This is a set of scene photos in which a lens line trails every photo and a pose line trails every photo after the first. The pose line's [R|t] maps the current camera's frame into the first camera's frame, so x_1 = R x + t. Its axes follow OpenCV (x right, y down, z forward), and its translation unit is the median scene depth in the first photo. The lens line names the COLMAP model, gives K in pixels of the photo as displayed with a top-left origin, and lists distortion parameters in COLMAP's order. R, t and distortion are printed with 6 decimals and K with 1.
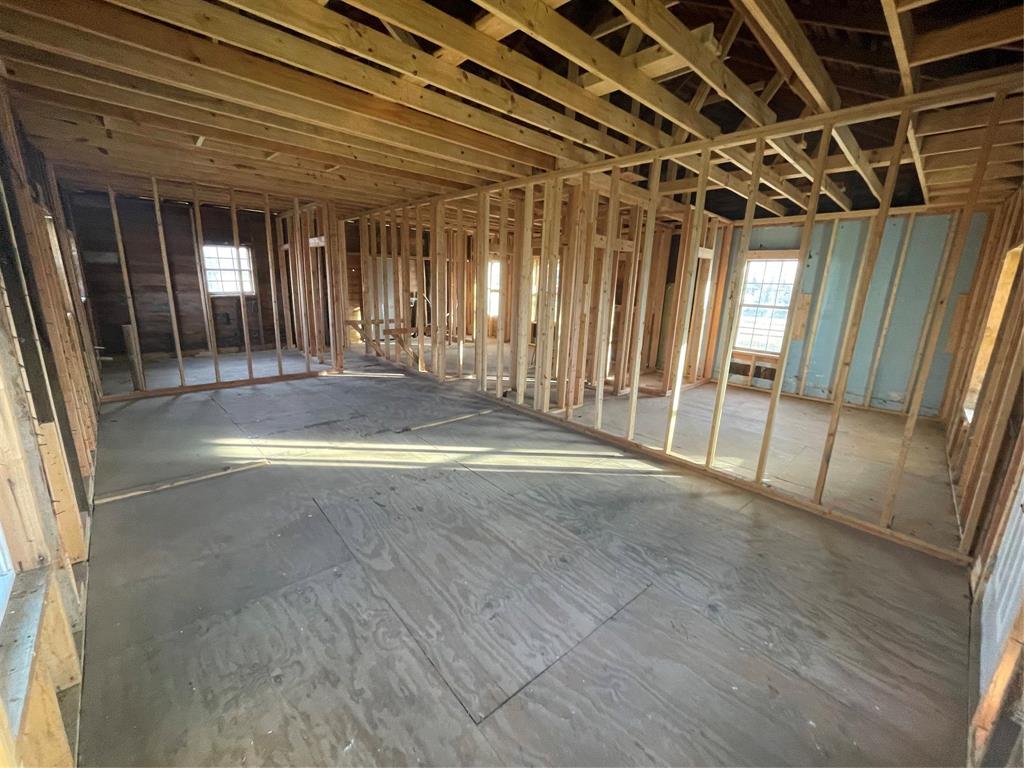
lens RADIAL K [[415.4, 0, 516.5], [0, 415.4, 384.0], [0, 0, 1]] dist [-0.008399, 0.000011]
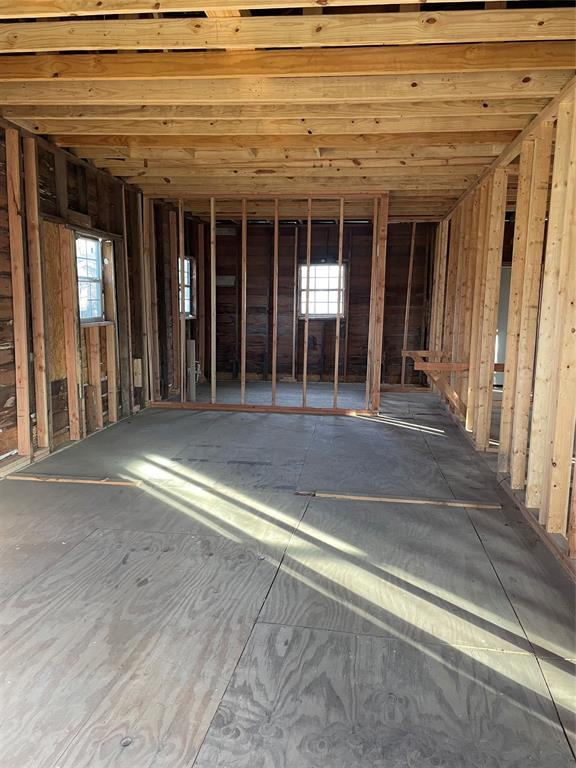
lens RADIAL K [[575.9, 0, 288.0], [0, 575.9, 383.1], [0, 0, 1]] dist [0.049344, -0.018157]
pose [[0.644255, 0.090346, -0.759456, 0.474514], [-0.180126, 0.982989, -0.035866, -0.035142], [0.743297, 0.159905, 0.649569, 0.337850]]
